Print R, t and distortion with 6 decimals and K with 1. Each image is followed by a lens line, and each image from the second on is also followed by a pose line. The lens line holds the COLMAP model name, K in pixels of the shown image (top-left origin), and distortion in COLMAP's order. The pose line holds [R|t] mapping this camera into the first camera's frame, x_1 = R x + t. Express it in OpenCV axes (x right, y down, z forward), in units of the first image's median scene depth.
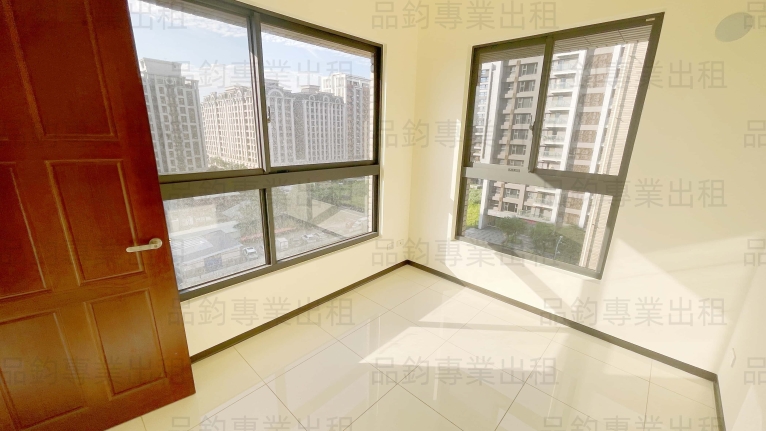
lens RADIAL K [[308.3, 0, 377.5], [0, 308.3, 219.3], [0, 0, 1]] dist [-0.001587, -0.000054]
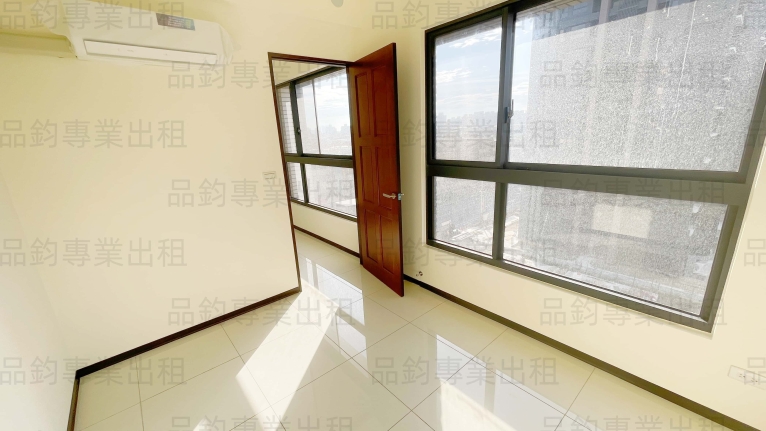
lens RADIAL K [[308.3, 0, 378.5], [0, 308.3, 215.6], [0, 0, 1]] dist [-0.001587, -0.000054]
pose [[-0.113839, 0.251548, -0.961127, 0.684521], [-0.223440, 0.936149, 0.271476, -0.187682], [0.968047, 0.245658, -0.050365, 0.709898]]
